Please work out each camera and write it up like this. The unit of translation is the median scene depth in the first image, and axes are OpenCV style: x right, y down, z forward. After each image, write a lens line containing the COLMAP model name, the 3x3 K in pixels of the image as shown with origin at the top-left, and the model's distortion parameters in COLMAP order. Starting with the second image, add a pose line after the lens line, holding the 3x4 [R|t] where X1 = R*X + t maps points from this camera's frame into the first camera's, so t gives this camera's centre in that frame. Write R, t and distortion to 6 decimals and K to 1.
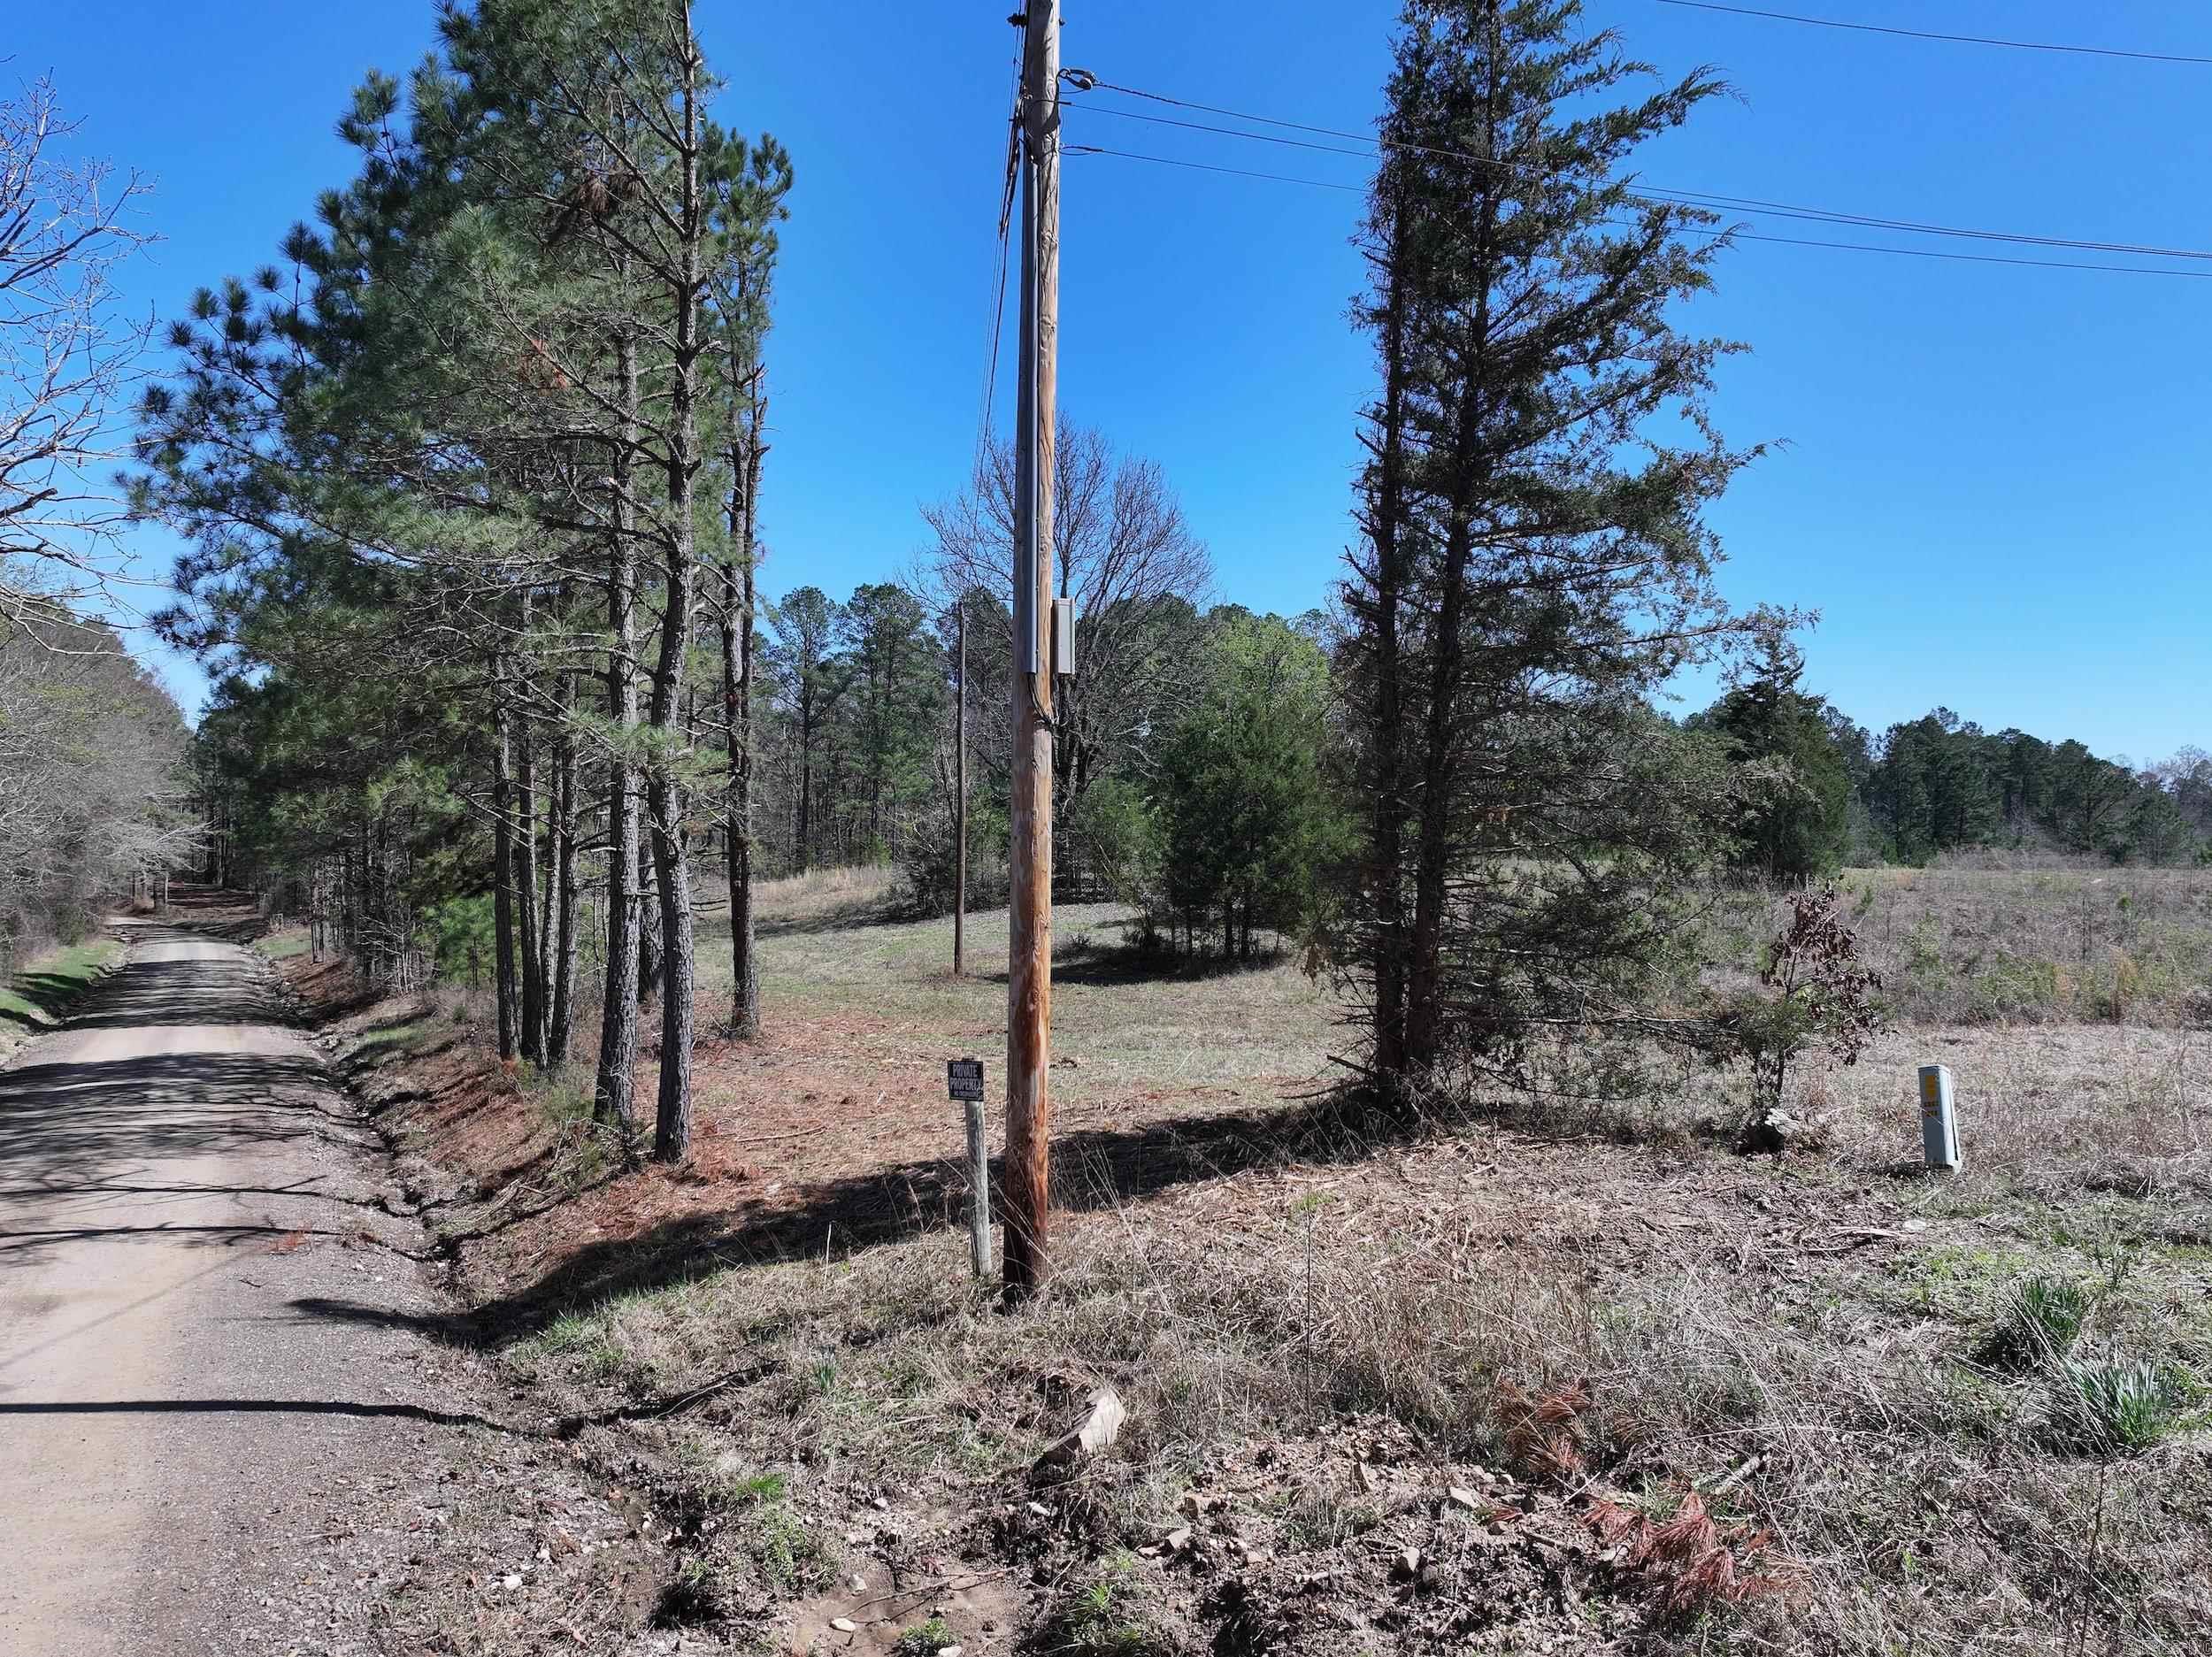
lens RADIAL K [[1724.1, 0, 1115.8], [0, 1724.1, 823.5], [0, 0, 1]] dist [-0.009122, 0.015703]
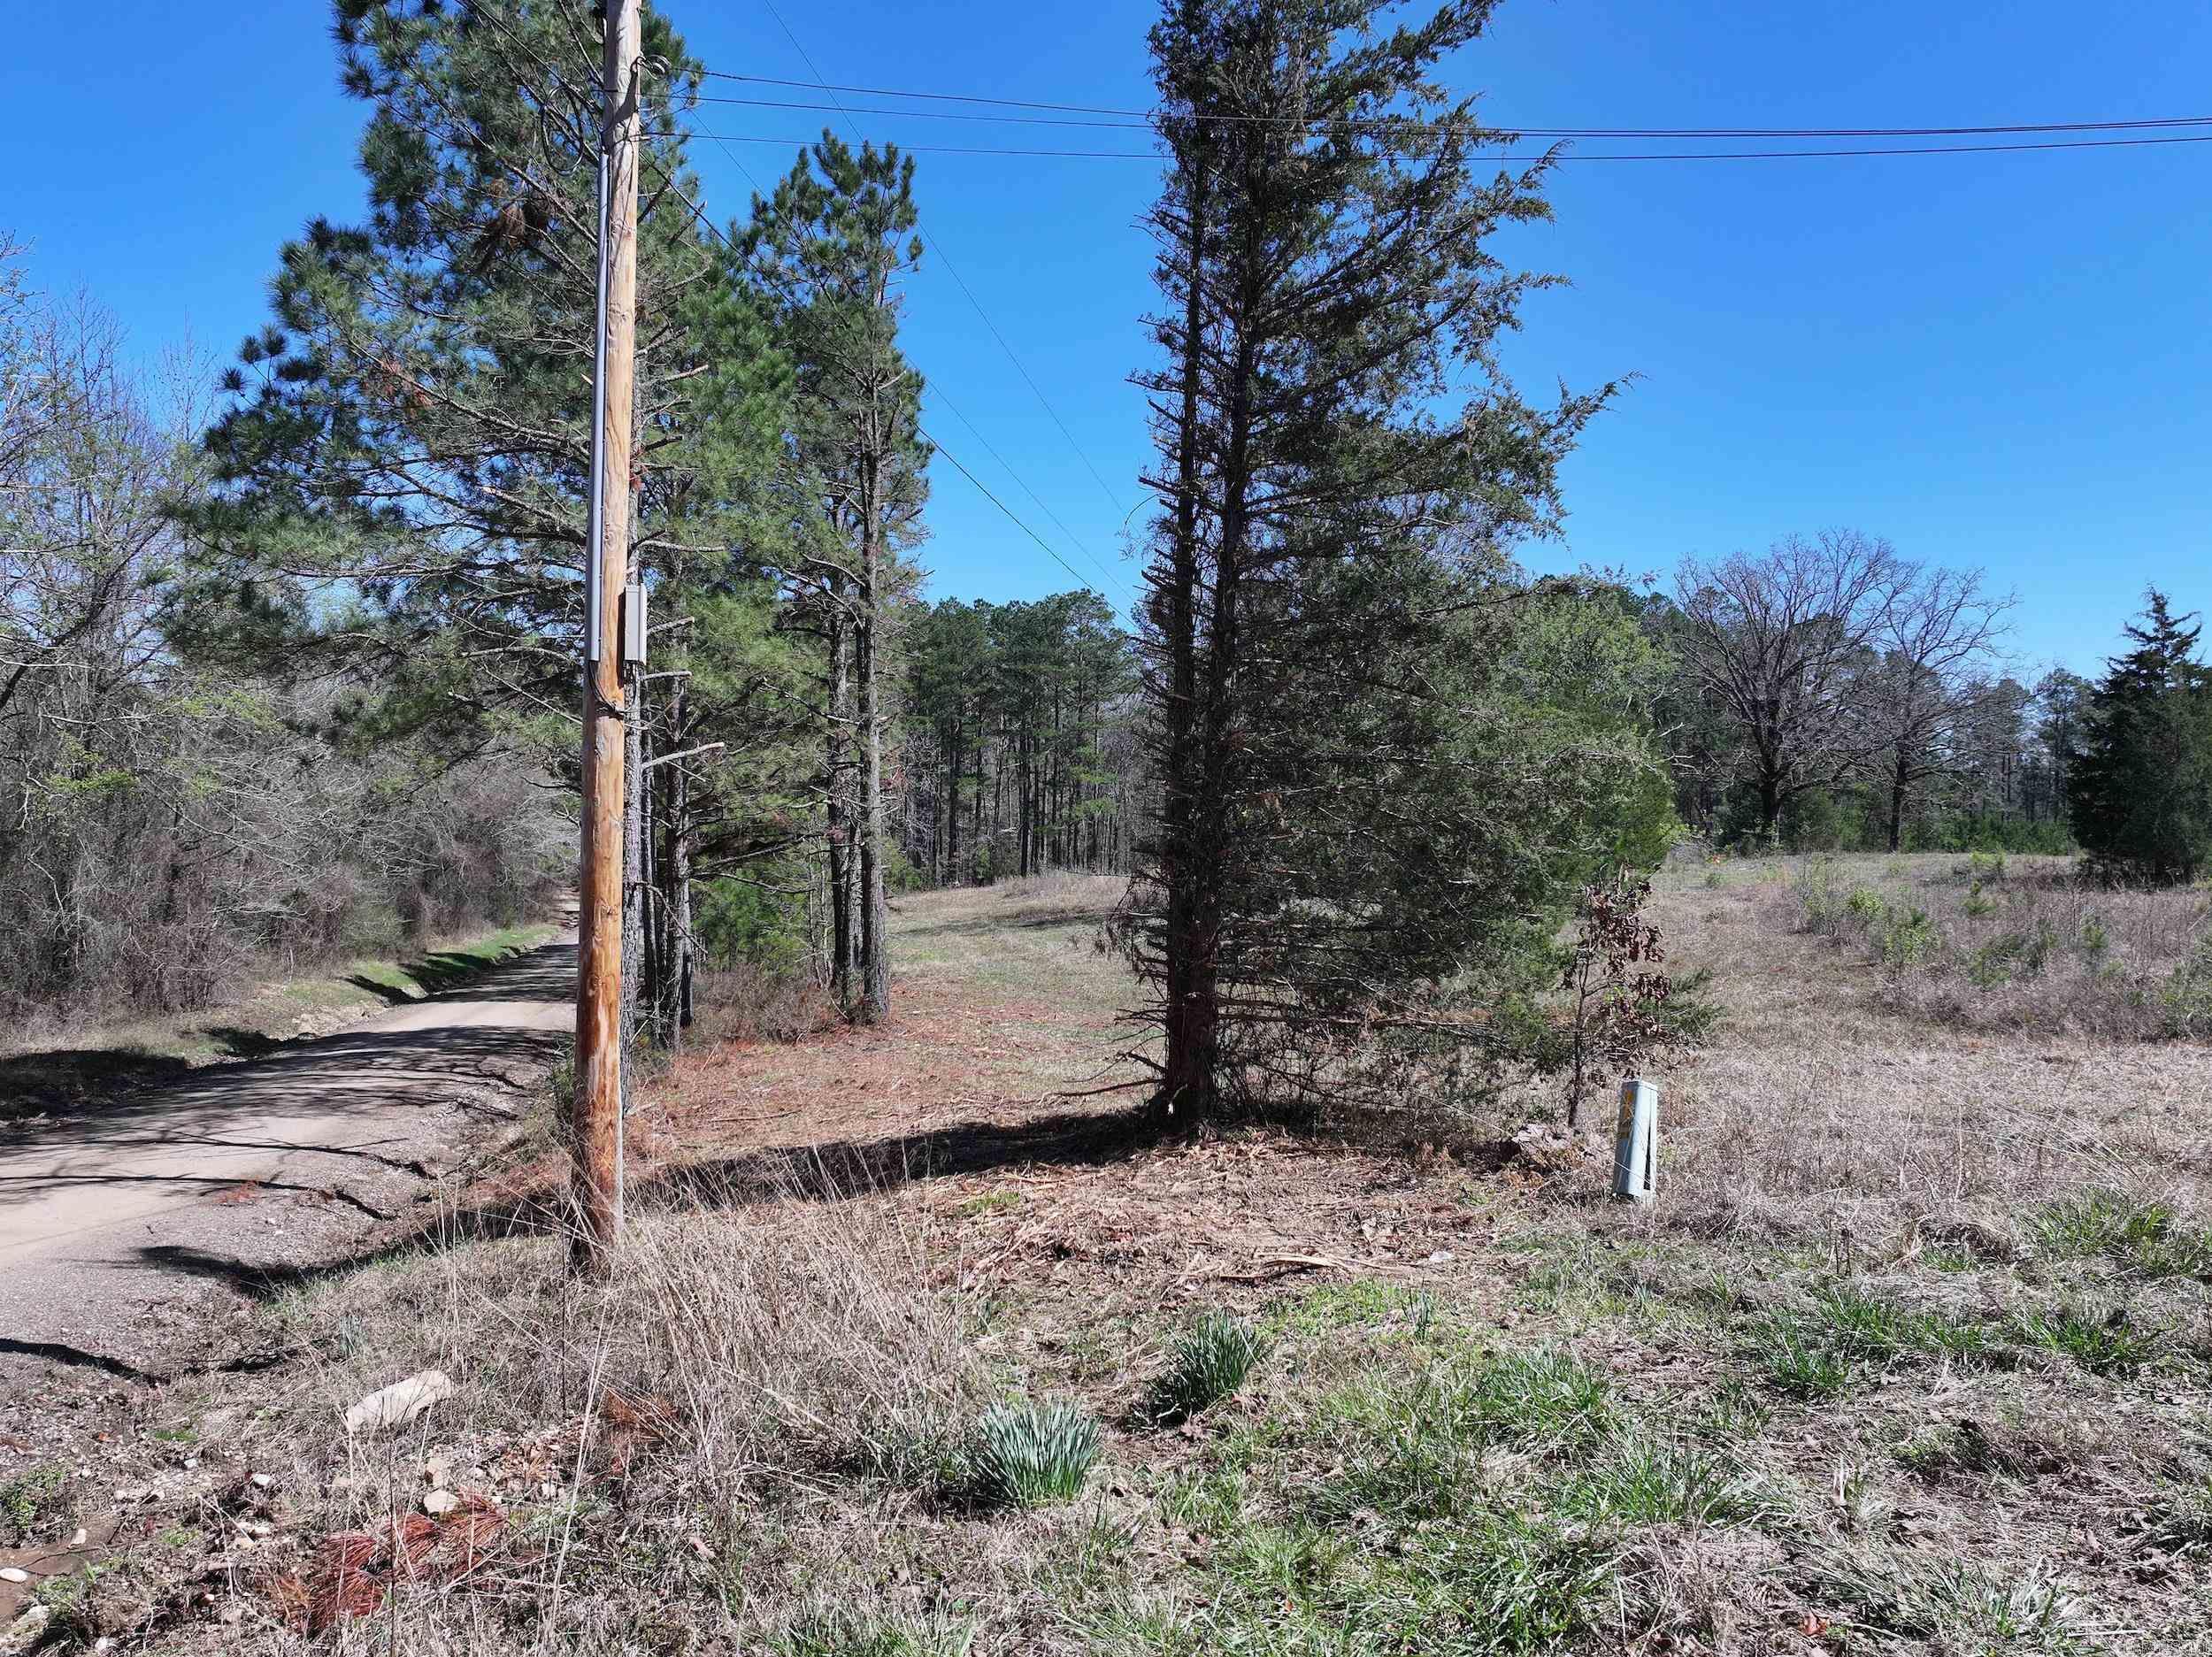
lens RADIAL K [[1724.1, 0, 1102.7], [0, 1724.1, 827.6], [0, 0, 1]] dist [-0.009122, 0.015703]
pose [[0.969723, -0.003416, -0.244183, 0.276677], [0.004883, 0.999973, 0.005405, 0.003430], [0.244158, -0.006434, 0.969714, 0.053770]]
